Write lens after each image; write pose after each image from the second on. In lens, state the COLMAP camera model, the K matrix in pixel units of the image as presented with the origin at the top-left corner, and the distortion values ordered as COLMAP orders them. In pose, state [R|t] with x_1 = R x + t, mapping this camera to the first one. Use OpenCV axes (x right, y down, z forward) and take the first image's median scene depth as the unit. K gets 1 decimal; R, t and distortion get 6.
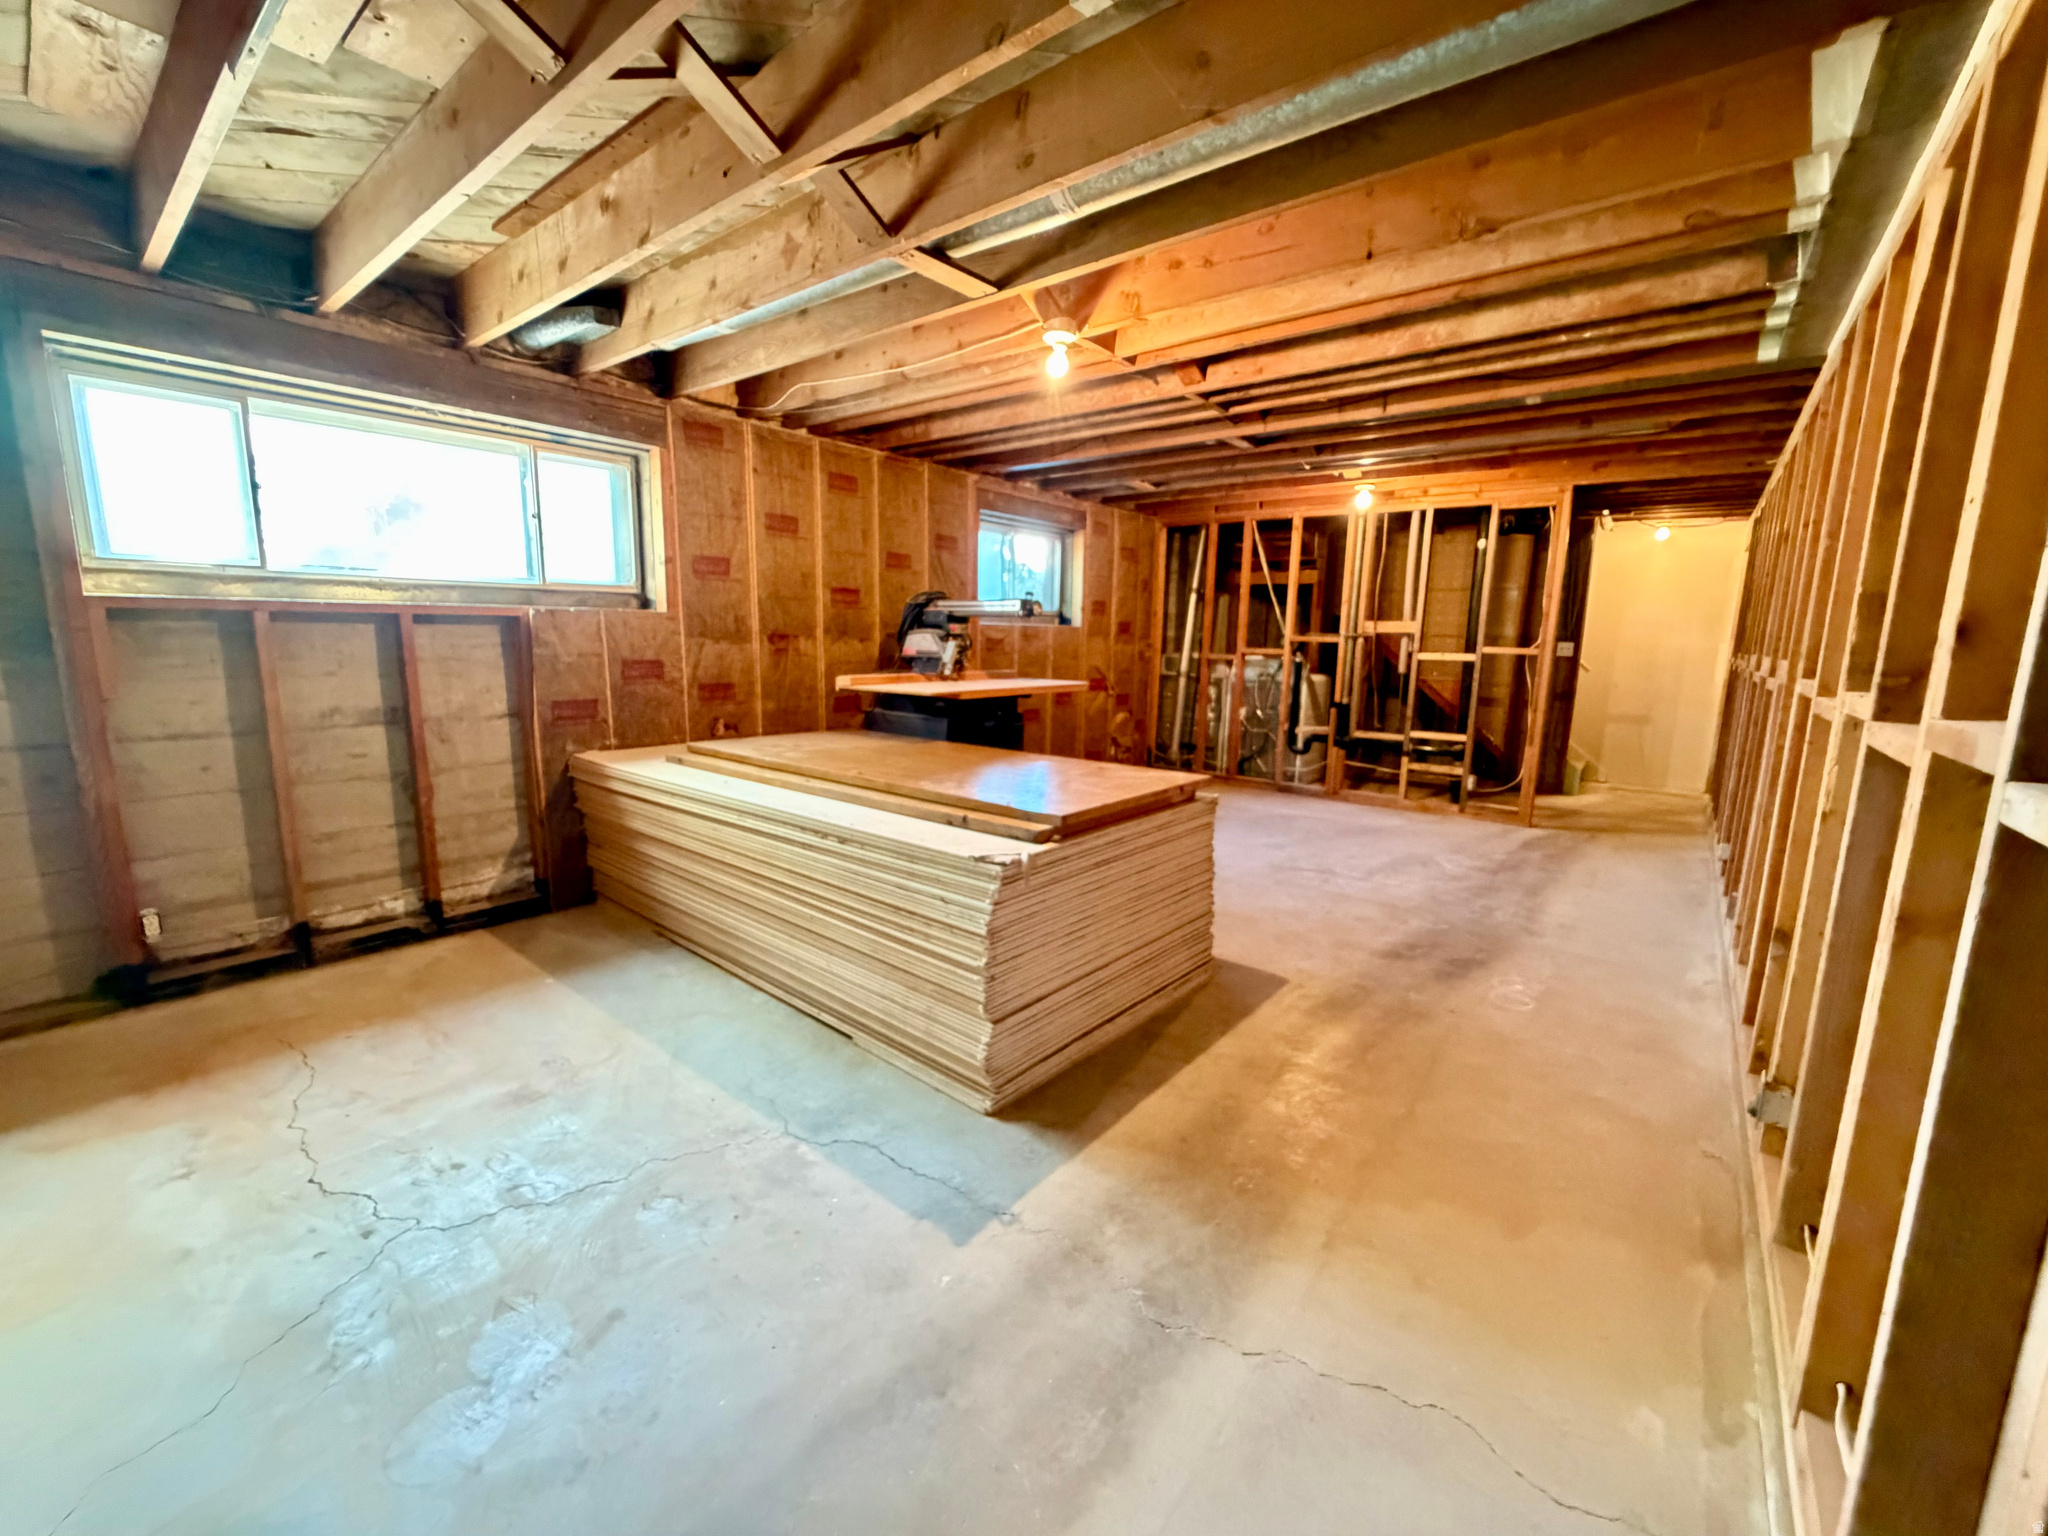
lens RADIAL K [[816.7, 0, 1022.6], [0, 816.7, 768.9], [0, 0, 1]] dist [0.003367, 0.000276]
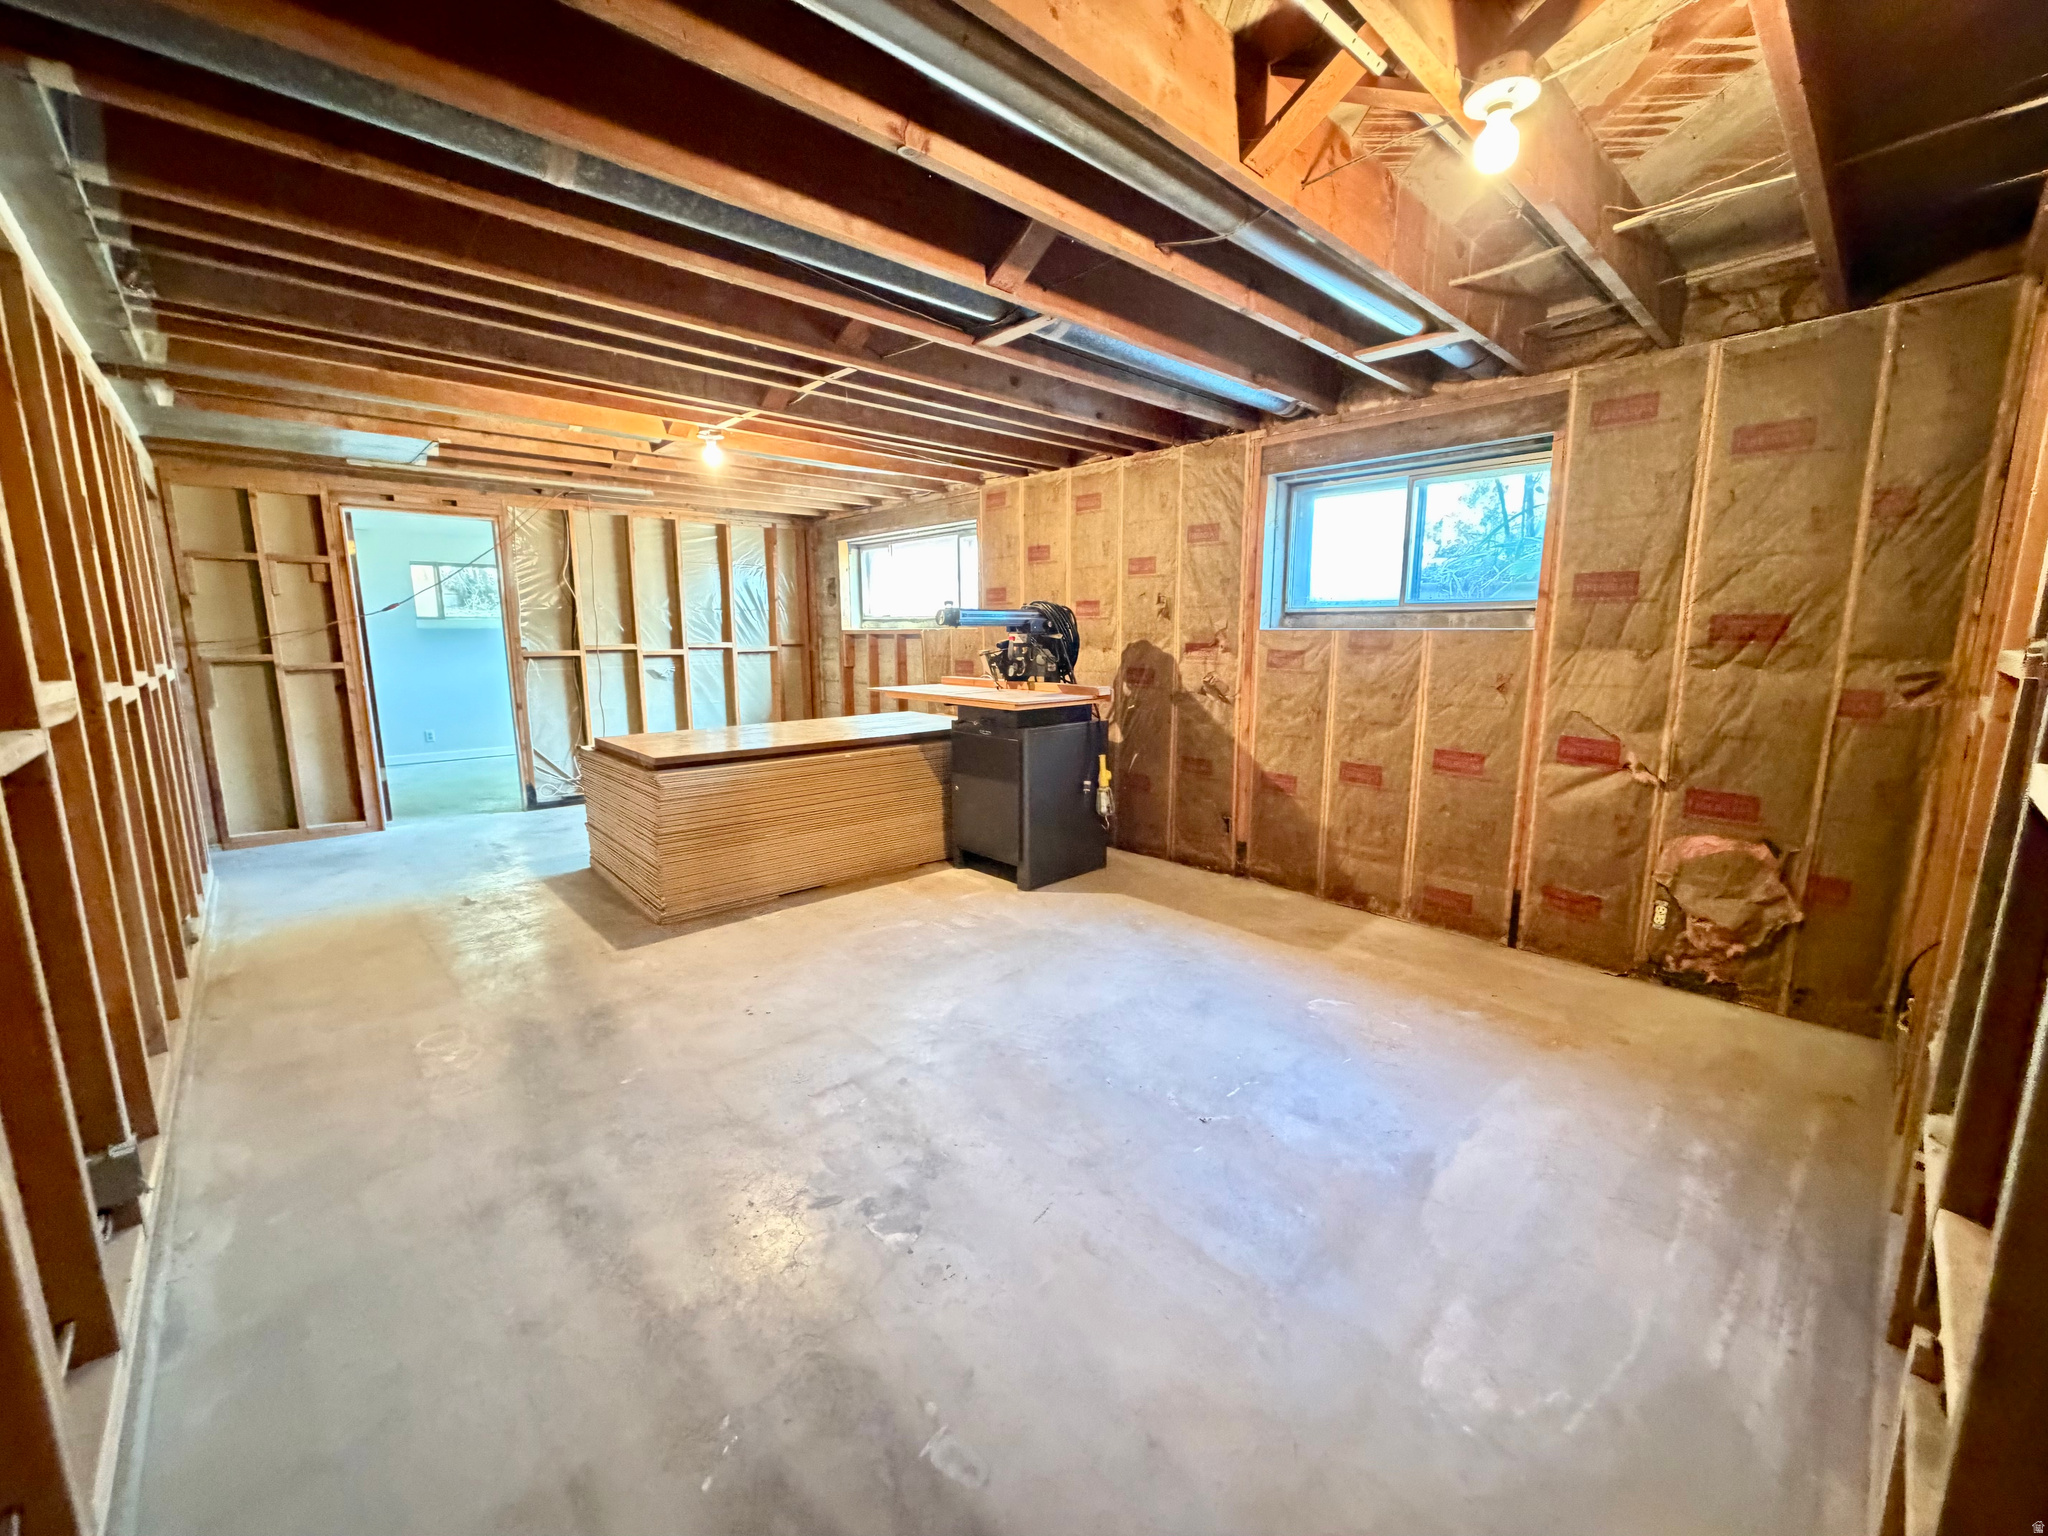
lens RADIAL K [[816.7, 0, 1025.1], [0, 816.7, 763.7], [0, 0, 1]] dist [0.003367, 0.000276]
pose [[-0.147377, 0.145814, -0.978273, 1.047462], [-0.160532, 0.972433, 0.169127, -0.218253], [0.975966, 0.181970, -0.119906, 1.306369]]
